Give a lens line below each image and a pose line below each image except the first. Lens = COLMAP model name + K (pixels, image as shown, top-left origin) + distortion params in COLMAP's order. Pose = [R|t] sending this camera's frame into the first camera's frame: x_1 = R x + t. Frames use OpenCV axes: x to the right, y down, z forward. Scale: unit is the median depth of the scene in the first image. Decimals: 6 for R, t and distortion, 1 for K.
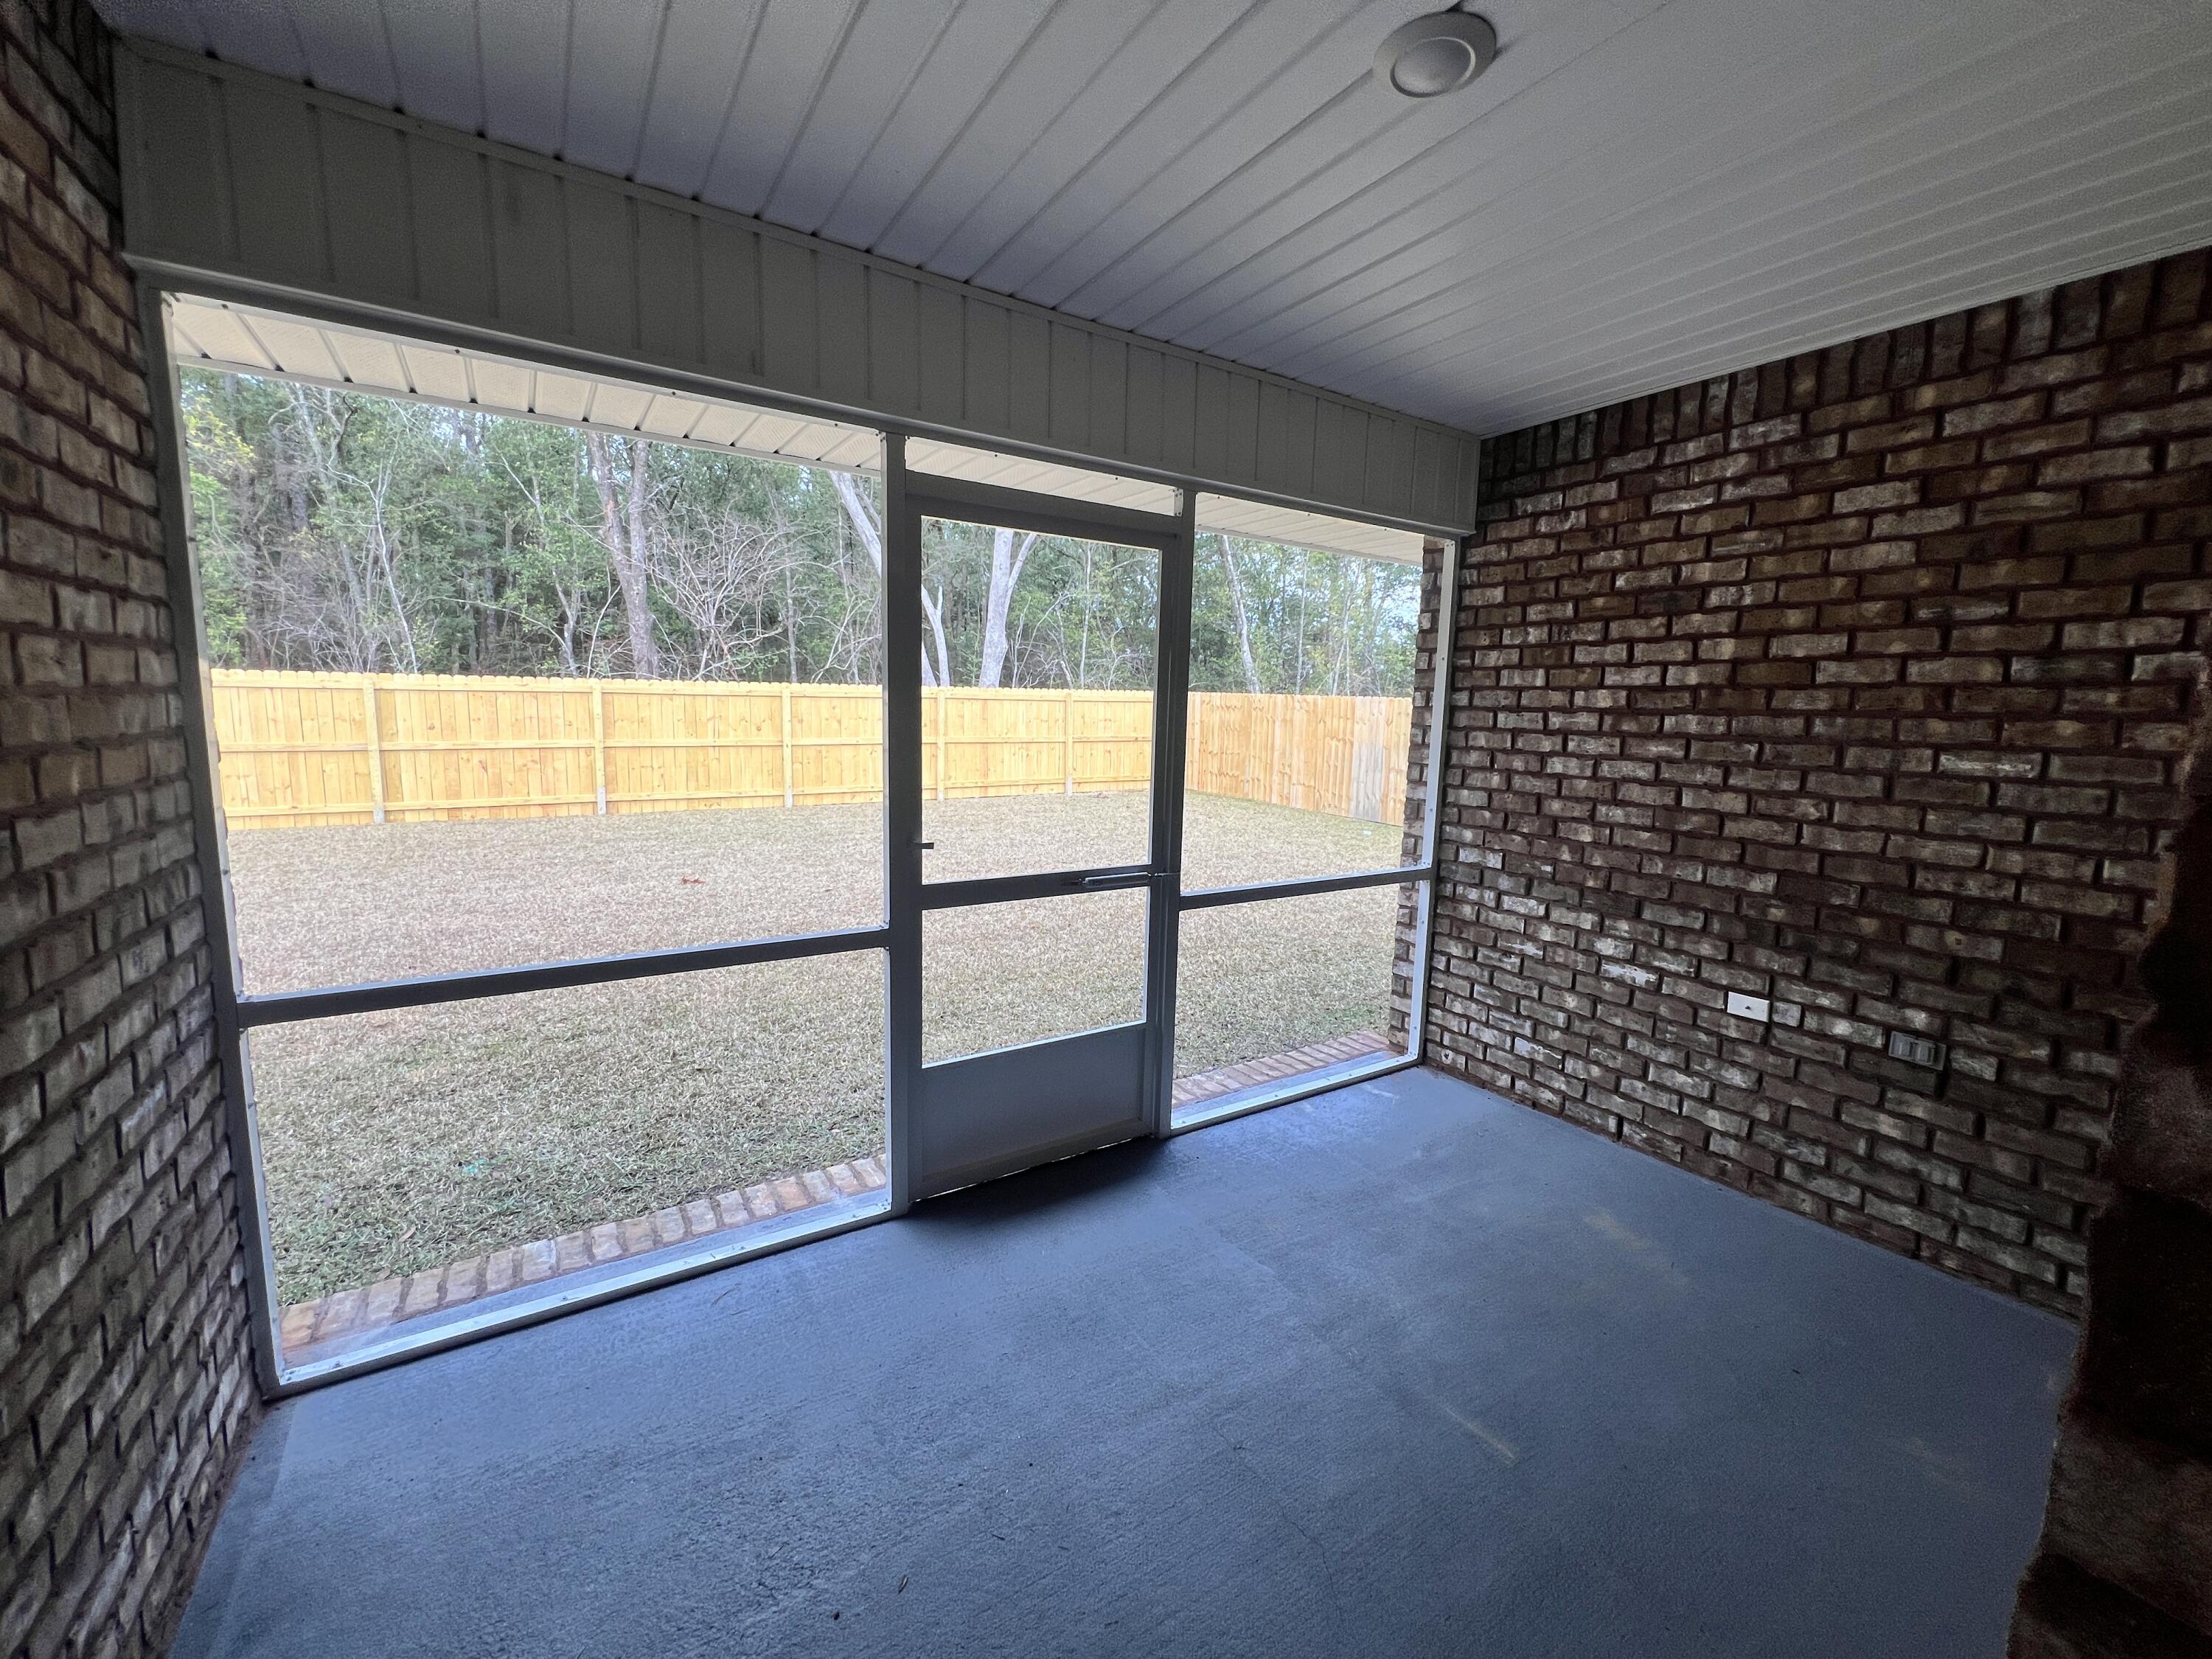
lens RADIAL K [[889.0, 0, 1106.0], [0, 889.0, 829.5], [0, 0, 1]] dist [-0.000624, 0.000206]
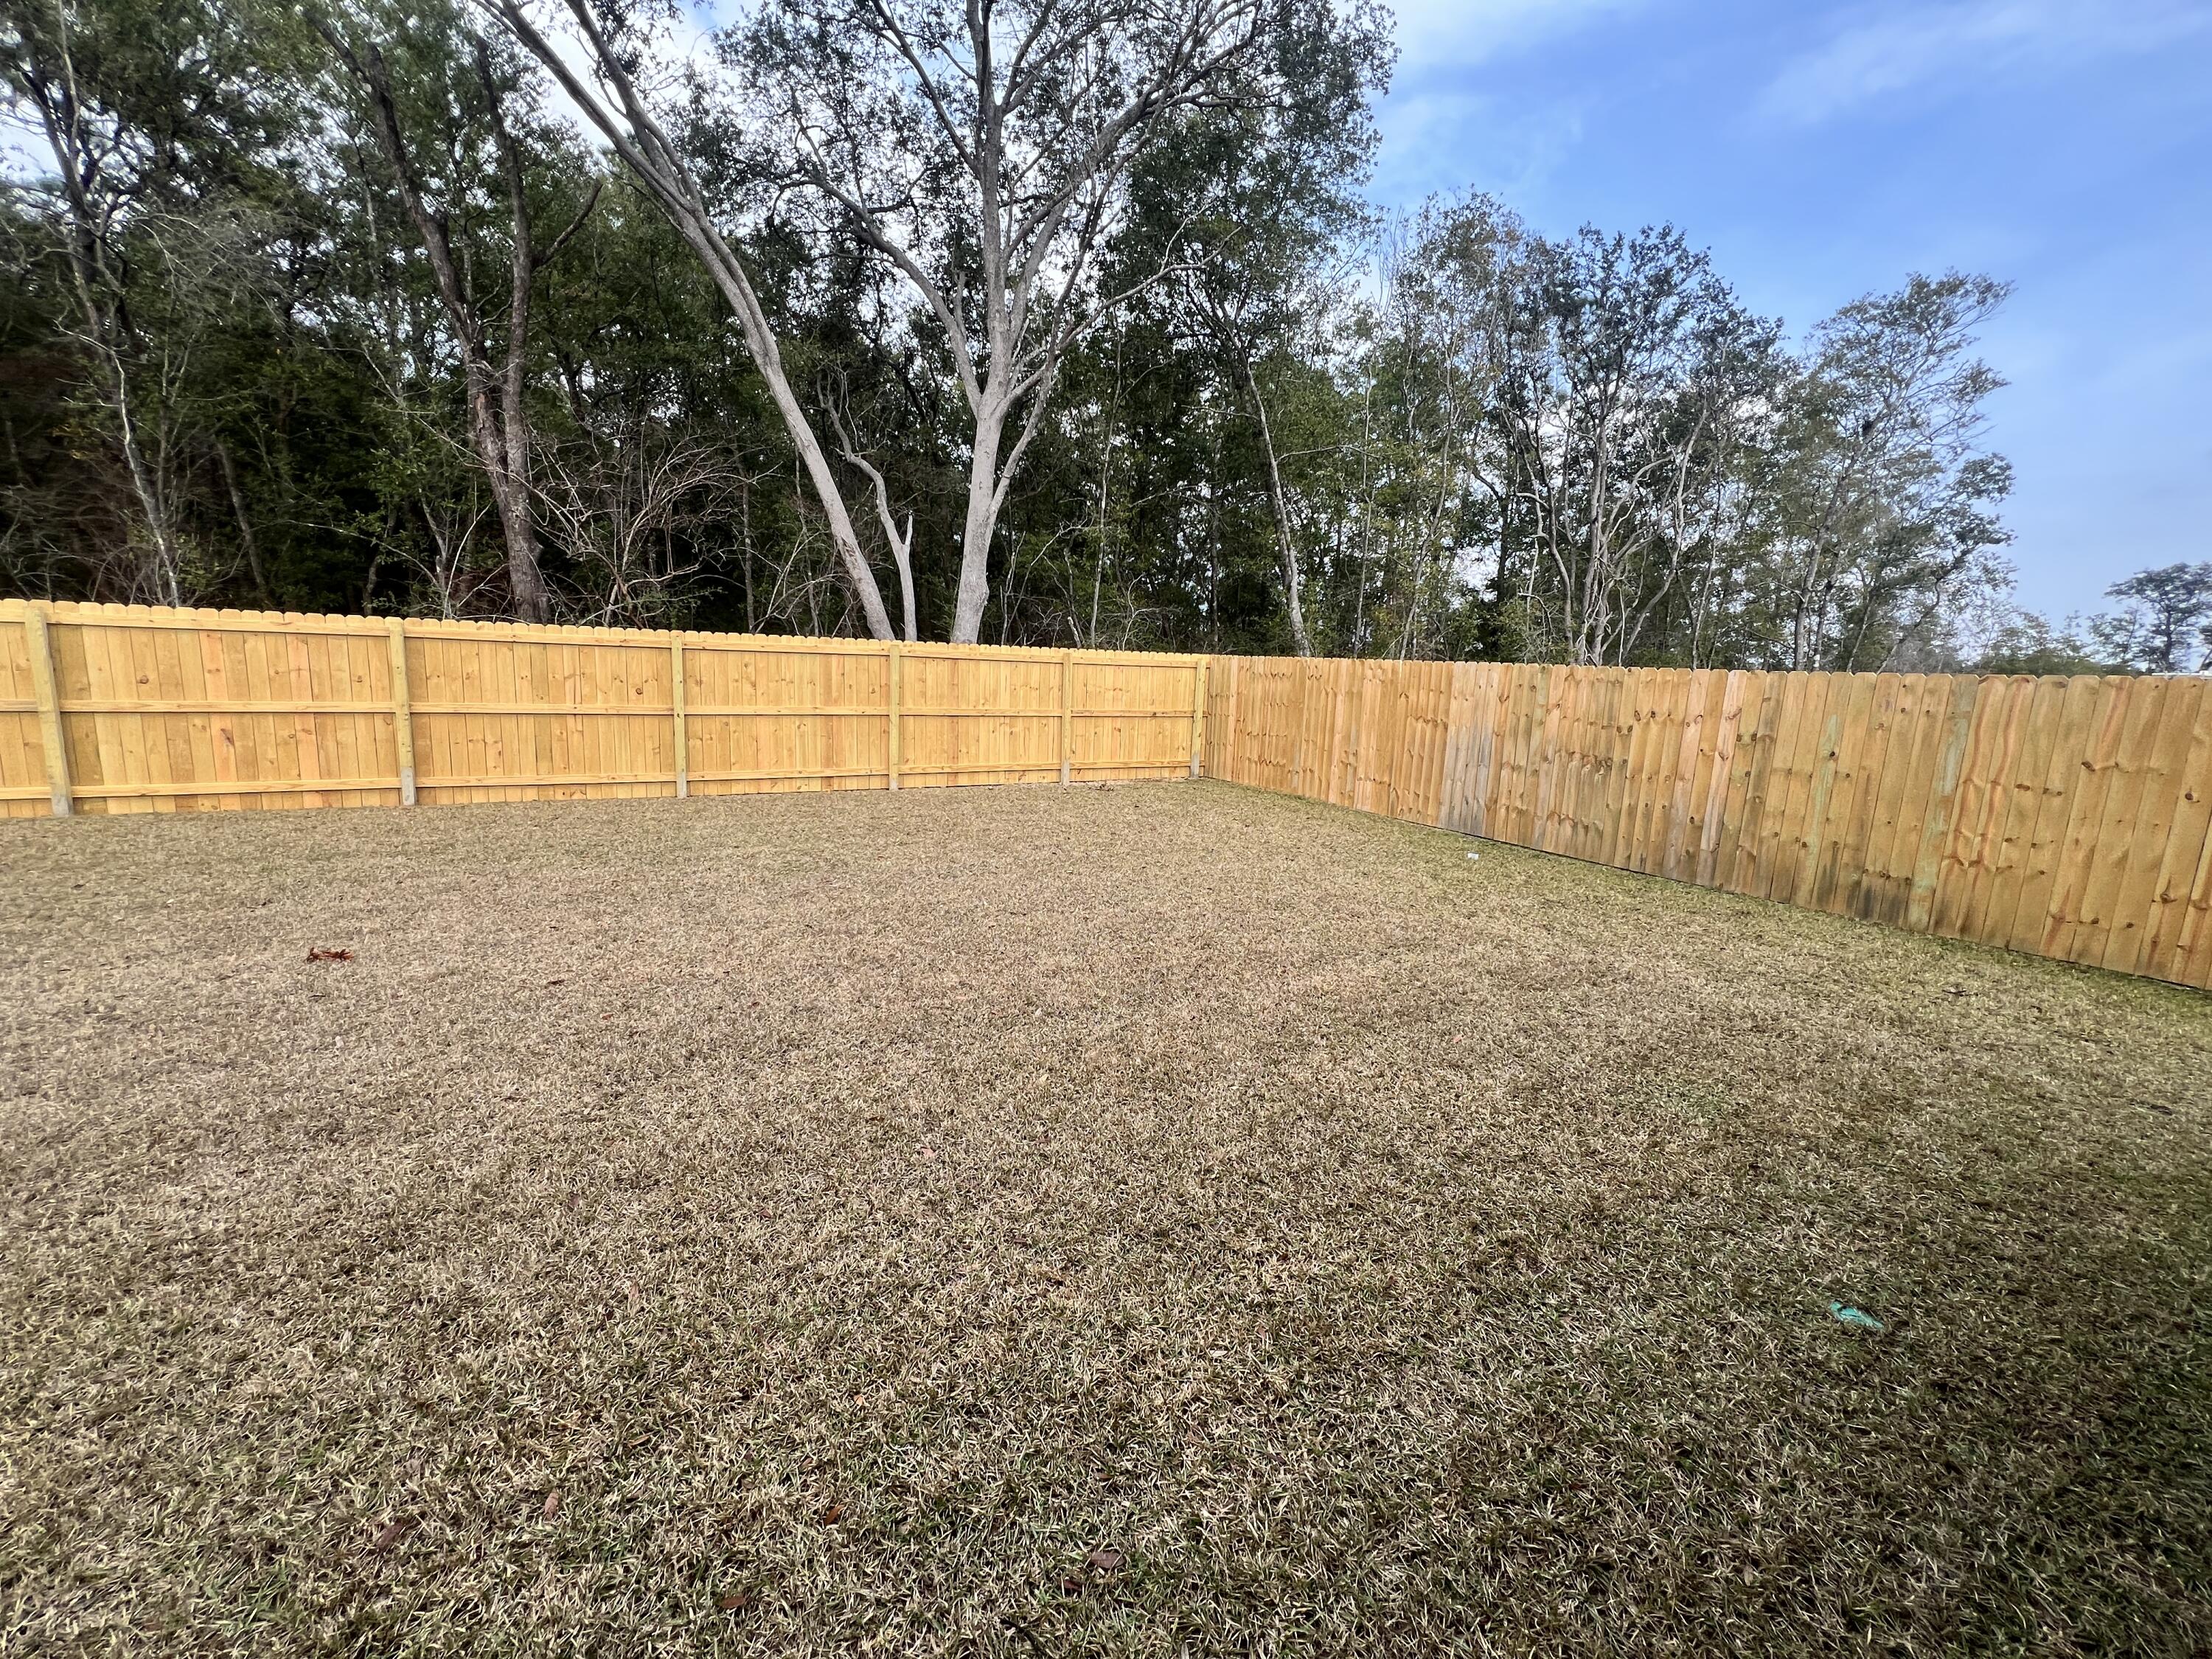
lens RADIAL K [[889.0, 0, 1106.0], [0, 889.0, 829.5], [0, 0, 1]] dist [-0.000624, 0.000206]
pose [[0.999157, 0.023568, -0.033628, 0.022281], [-0.022450, 0.999195, 0.033236, -0.027750], [0.034384, -0.032453, 0.998882, 0.235331]]
